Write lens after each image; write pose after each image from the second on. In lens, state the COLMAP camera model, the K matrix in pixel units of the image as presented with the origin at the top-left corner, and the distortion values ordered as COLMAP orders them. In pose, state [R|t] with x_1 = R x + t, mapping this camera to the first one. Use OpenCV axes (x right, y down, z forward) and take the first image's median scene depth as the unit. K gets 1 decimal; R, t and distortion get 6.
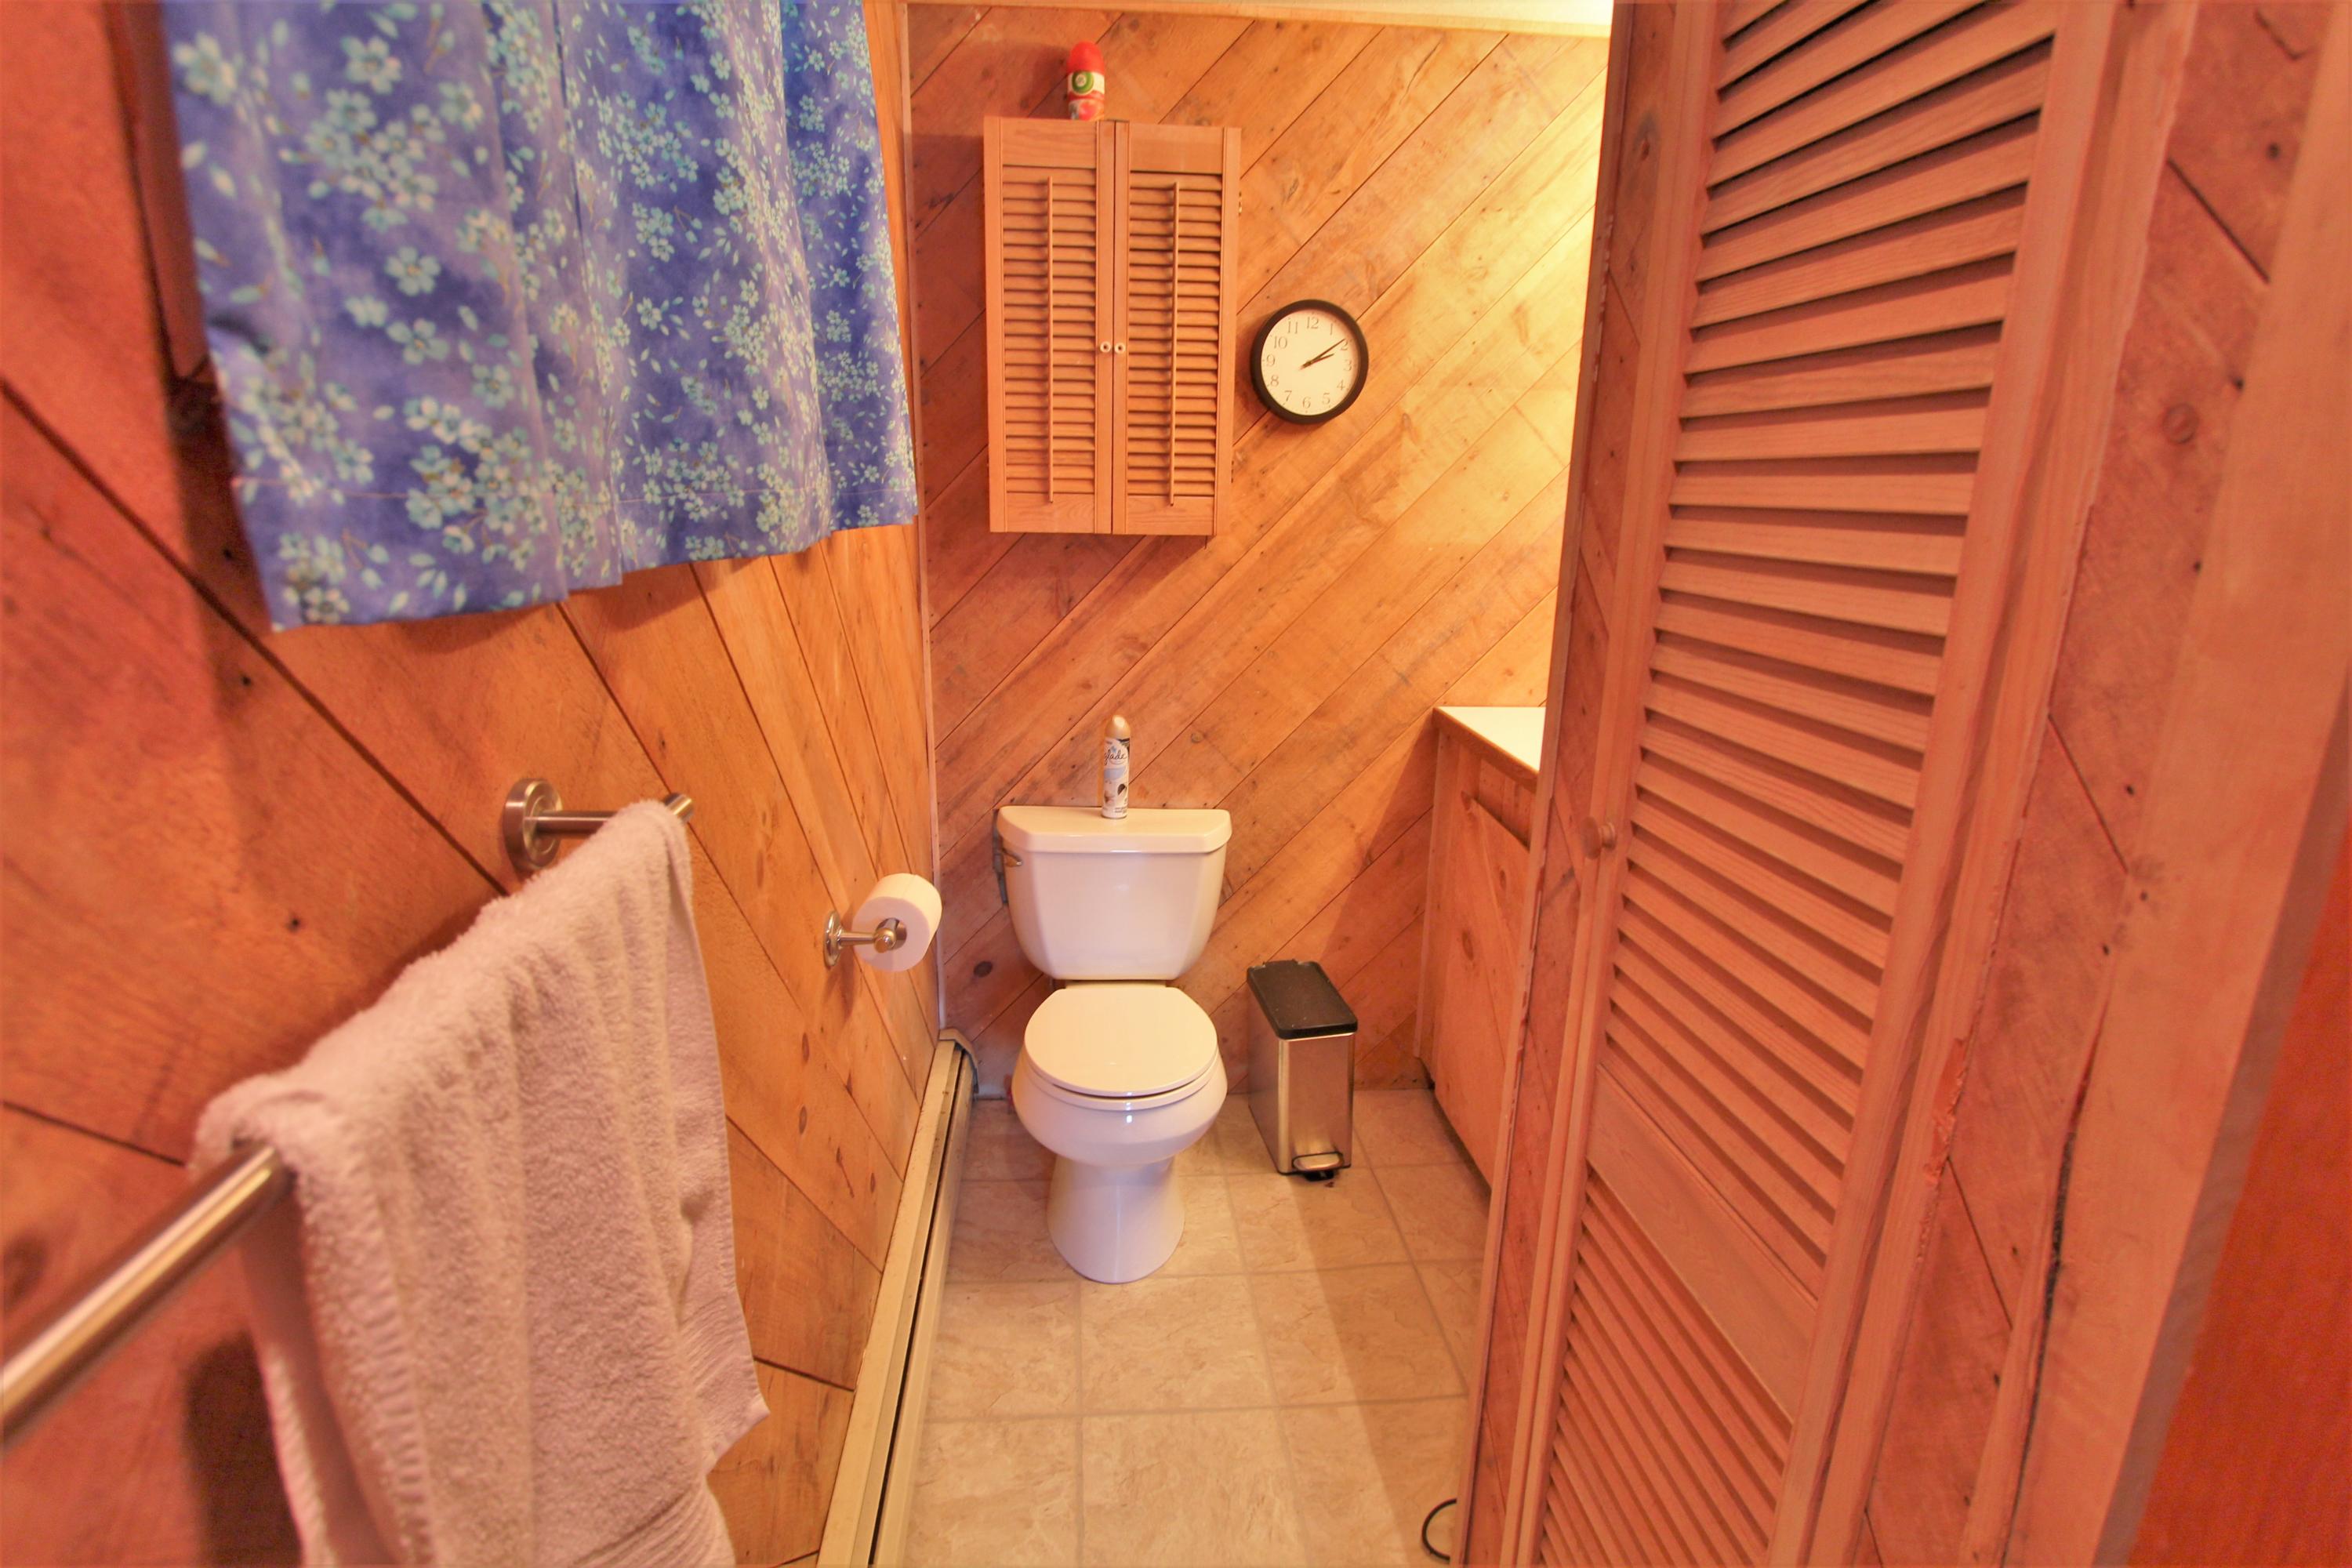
lens RADIAL K [[1122.5, 0, 1151.6], [0, 1122.5, 776.4], [0, 0, 1]] dist [-0.018350, 0.002047]
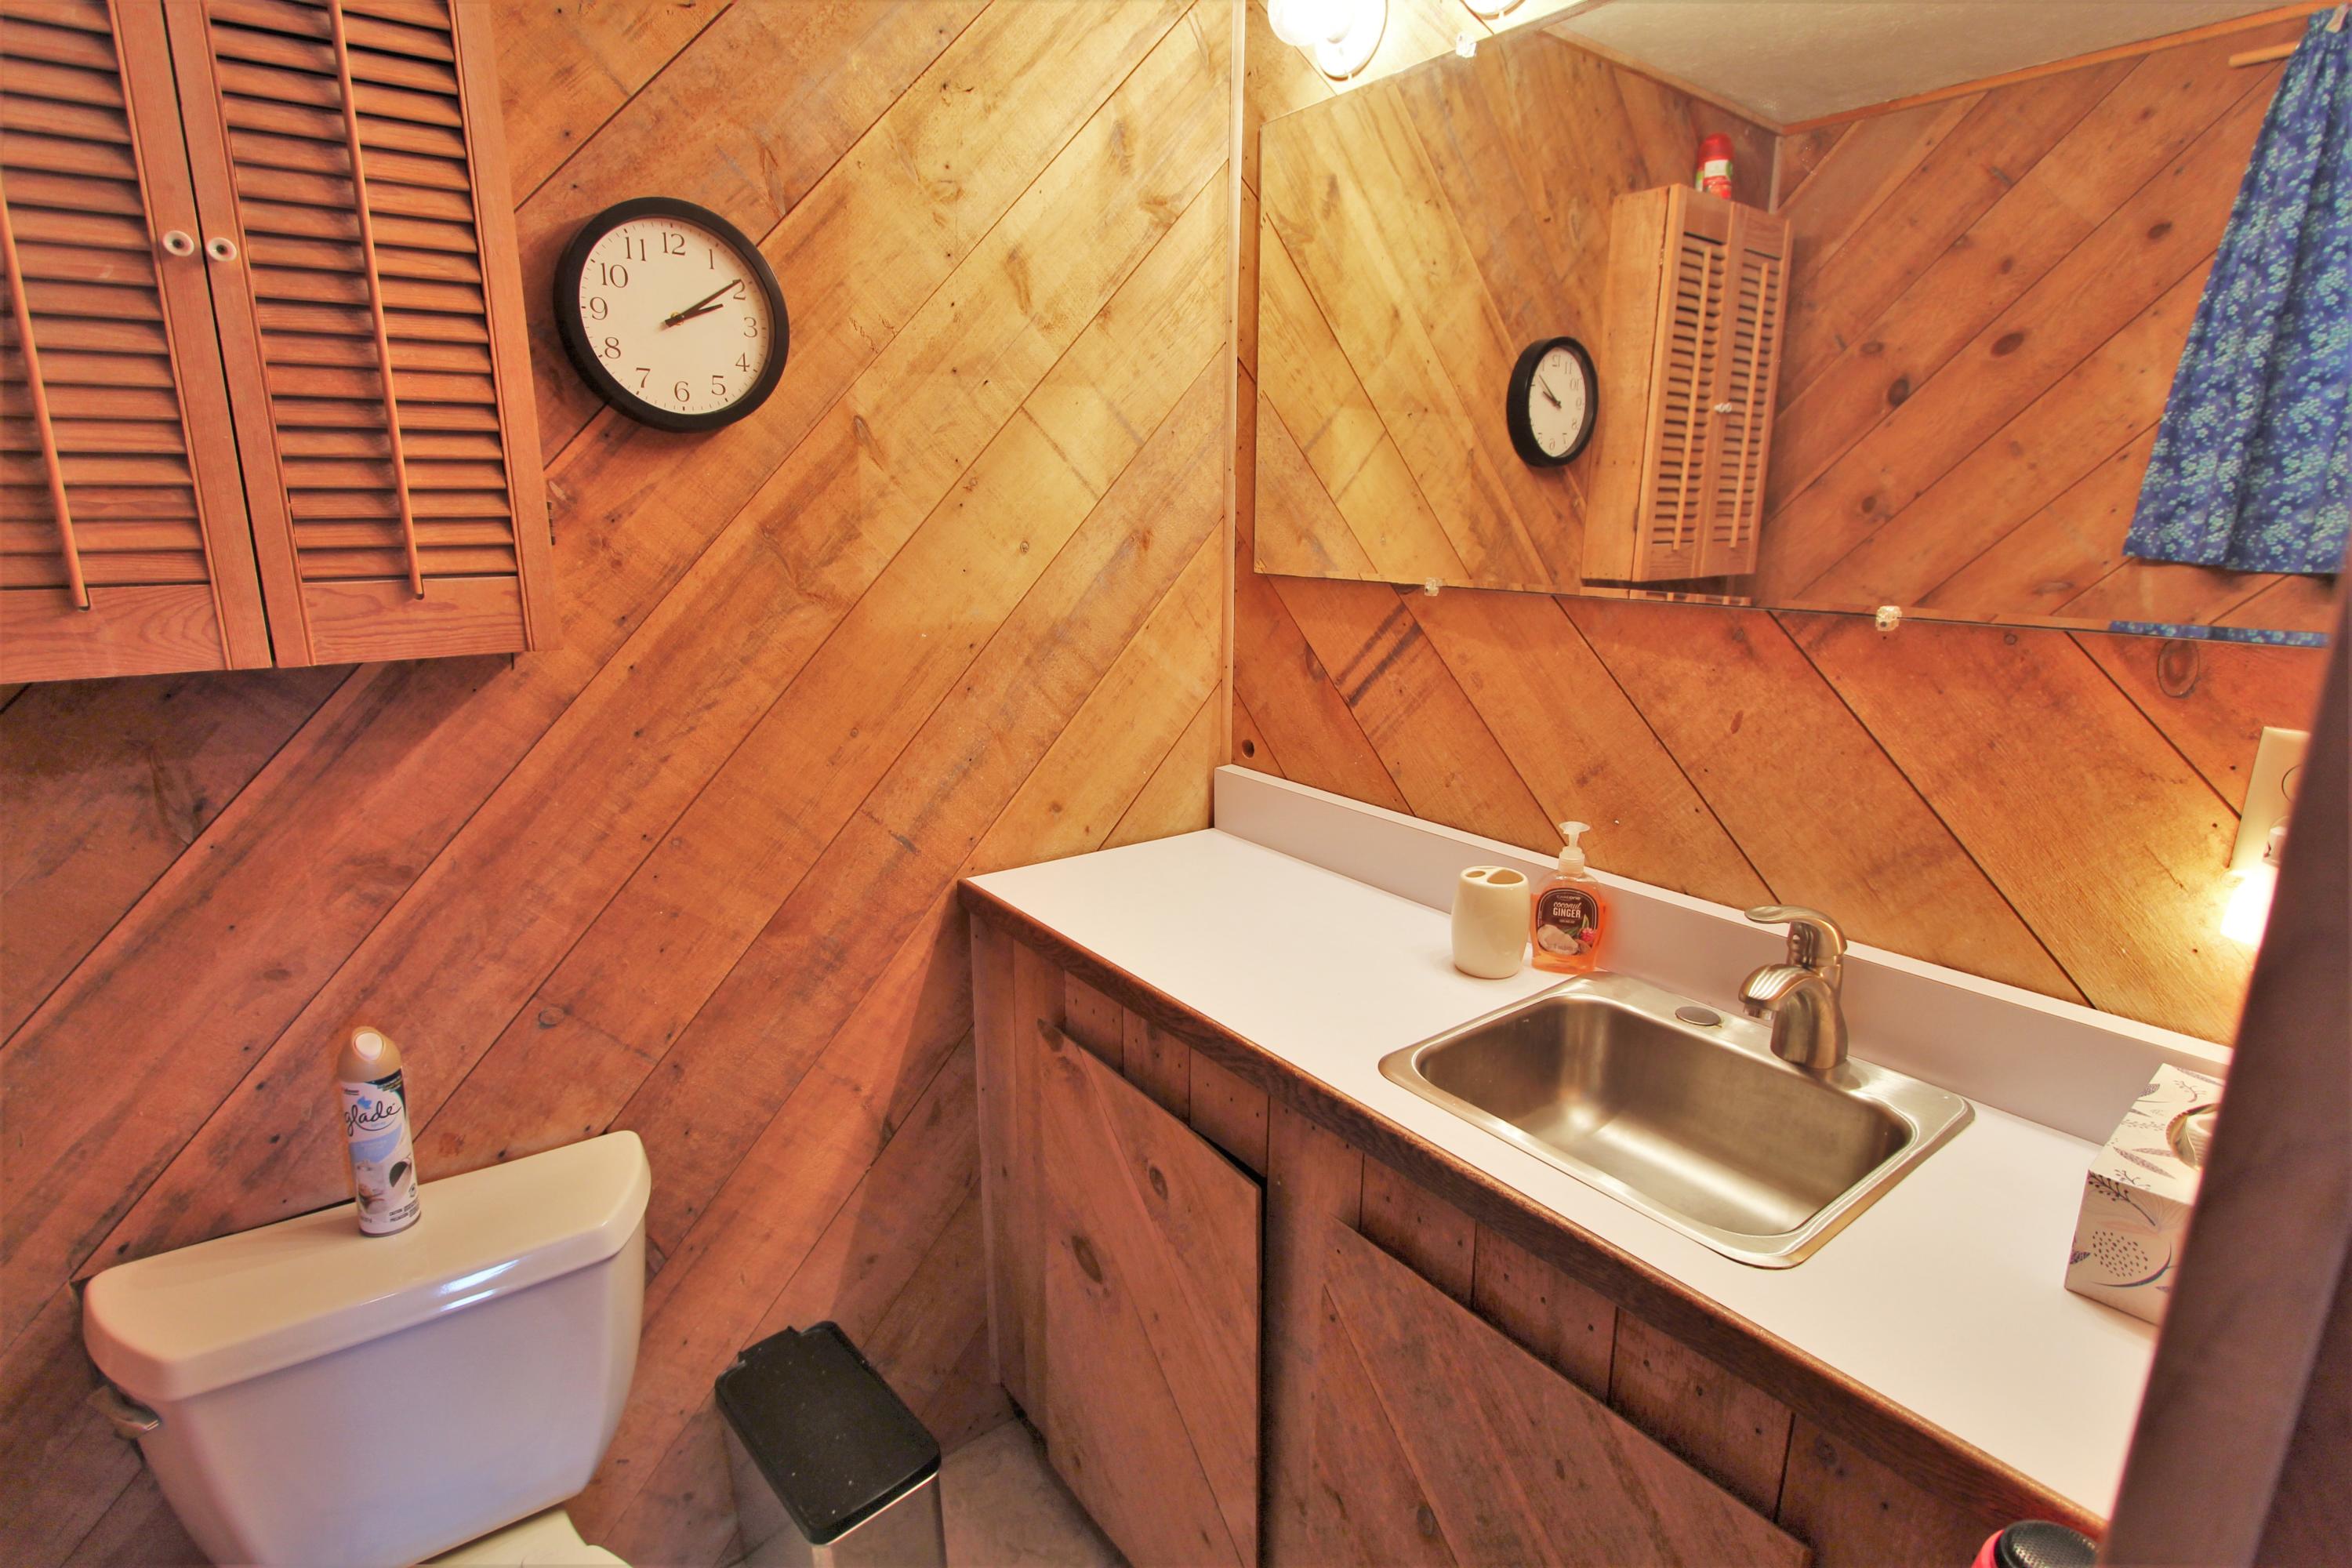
lens RADIAL K [[1122.5, 0, 1151.6], [0, 1122.5, 776.4], [0, 0, 1]] dist [-0.018350, 0.002047]
pose [[0.840504, -0.139533, 0.523530, 0.019556], [0.144250, 0.989023, 0.032011, -0.128647], [-0.522250, 0.048614, 0.851406, 0.412997]]
